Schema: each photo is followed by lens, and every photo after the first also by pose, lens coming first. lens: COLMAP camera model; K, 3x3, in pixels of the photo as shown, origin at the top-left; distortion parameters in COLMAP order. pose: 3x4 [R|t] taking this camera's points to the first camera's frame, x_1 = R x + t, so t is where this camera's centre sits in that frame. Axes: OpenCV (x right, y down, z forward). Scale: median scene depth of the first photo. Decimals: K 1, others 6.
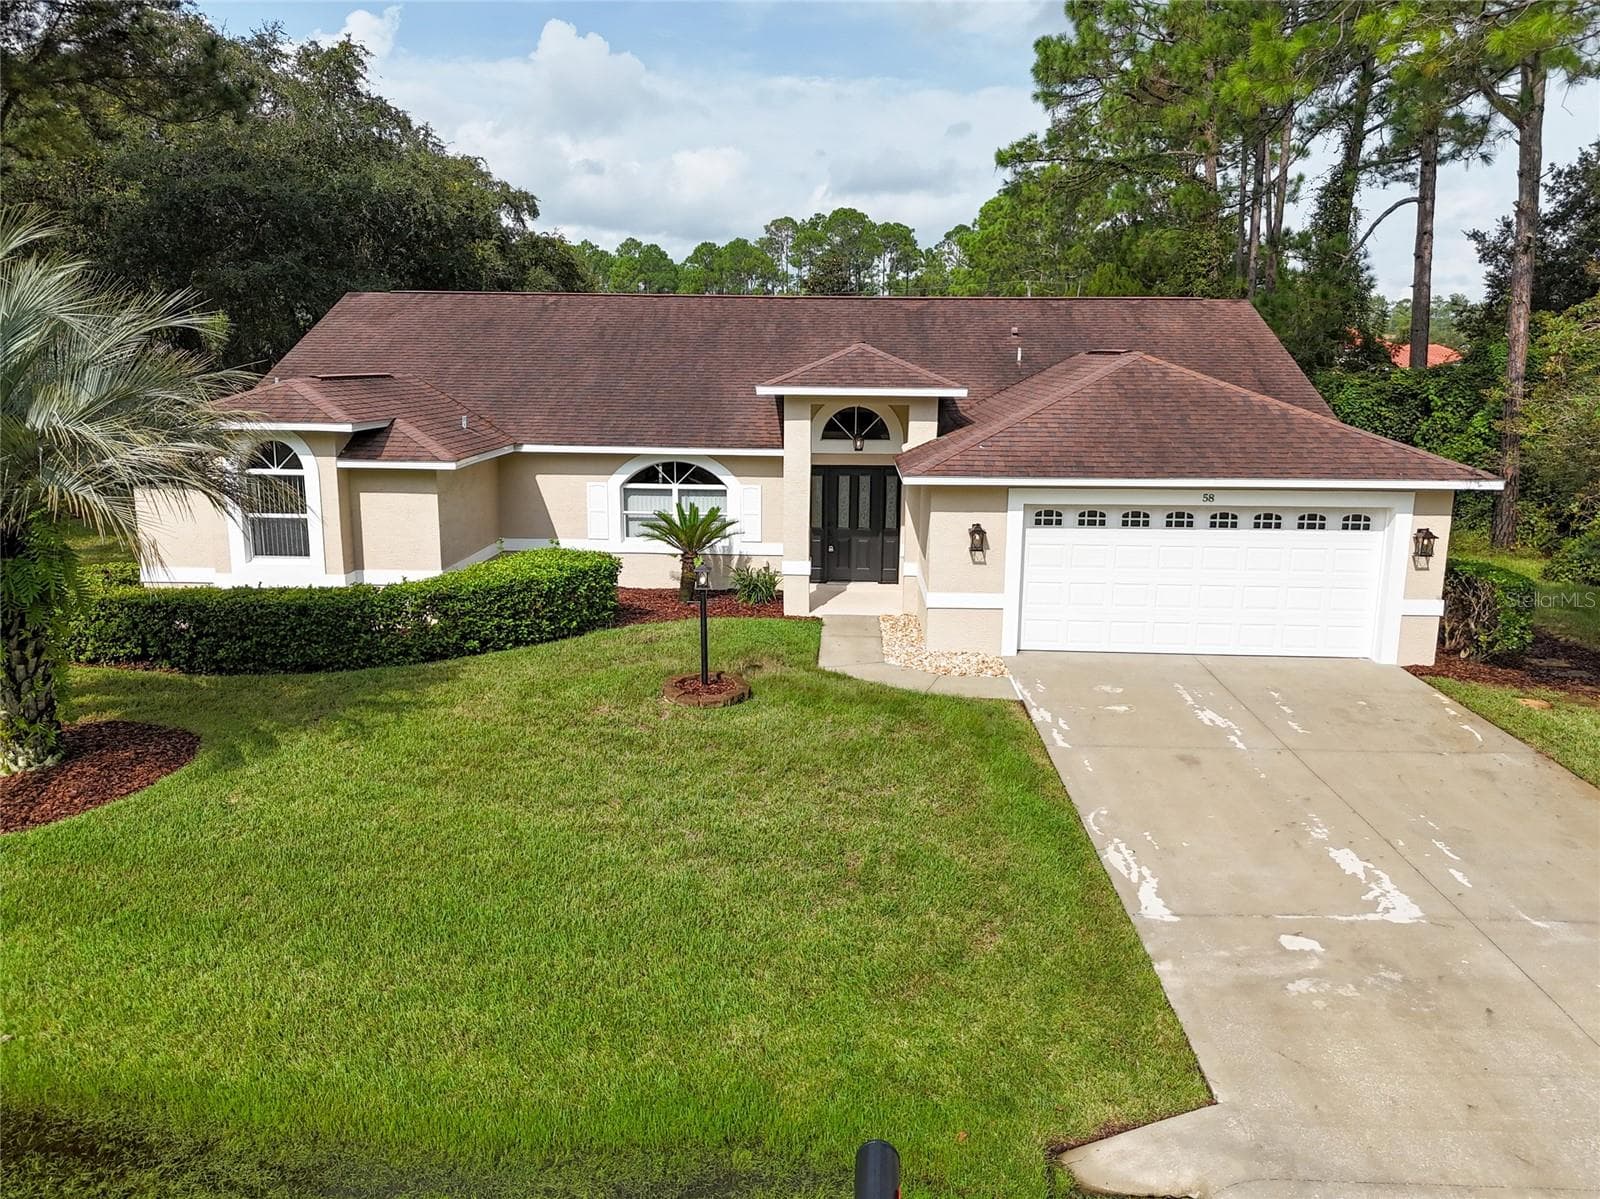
lens RADIAL K [[1193.2, 0, 797.7], [0, 1193.2, 598.7], [0, 0, 1]] dist [0.055888, -0.047859]
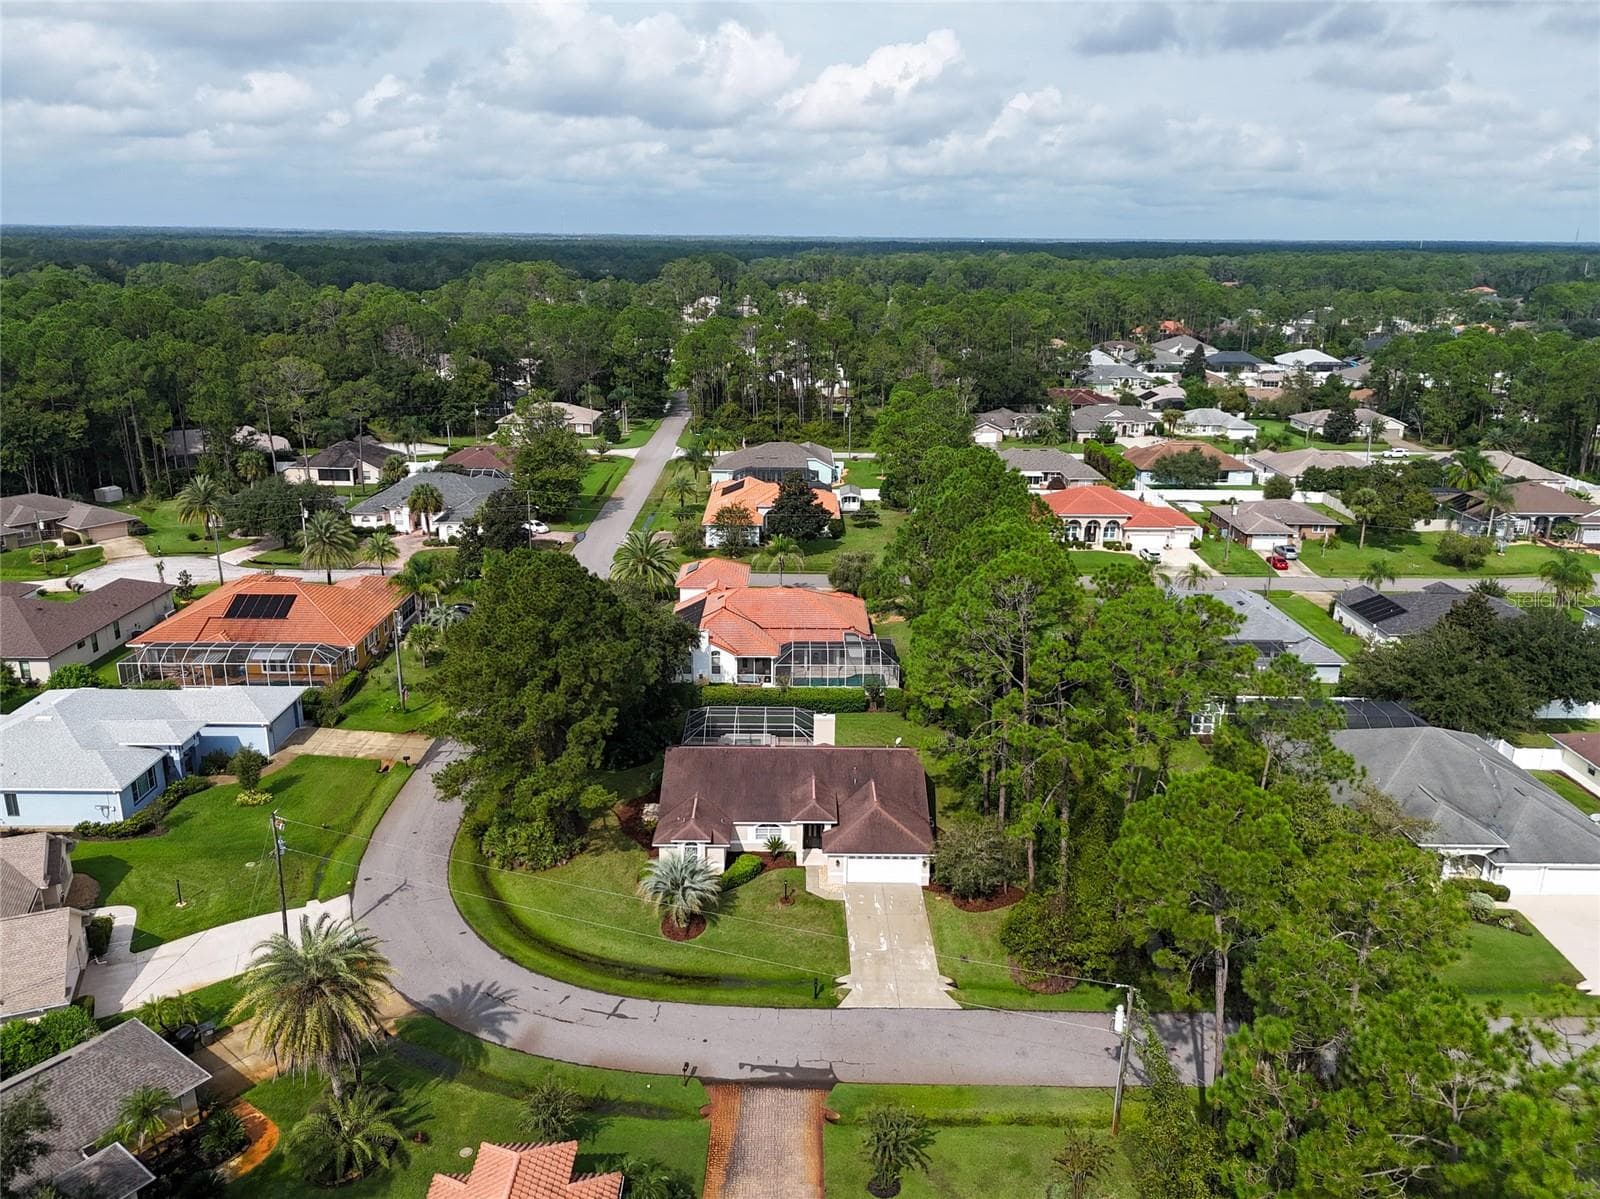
lens RADIAL K [[1193.2, 0, 802.3], [0, 1193.2, 596.6], [0, 0, 1]] dist [0.055888, -0.047859]
pose [[0.999158, -0.010208, 0.039742, -0.182998], [0.006406, 0.995490, 0.094648, -1.625642], [-0.040529, -0.094314, 0.994717, -3.838406]]
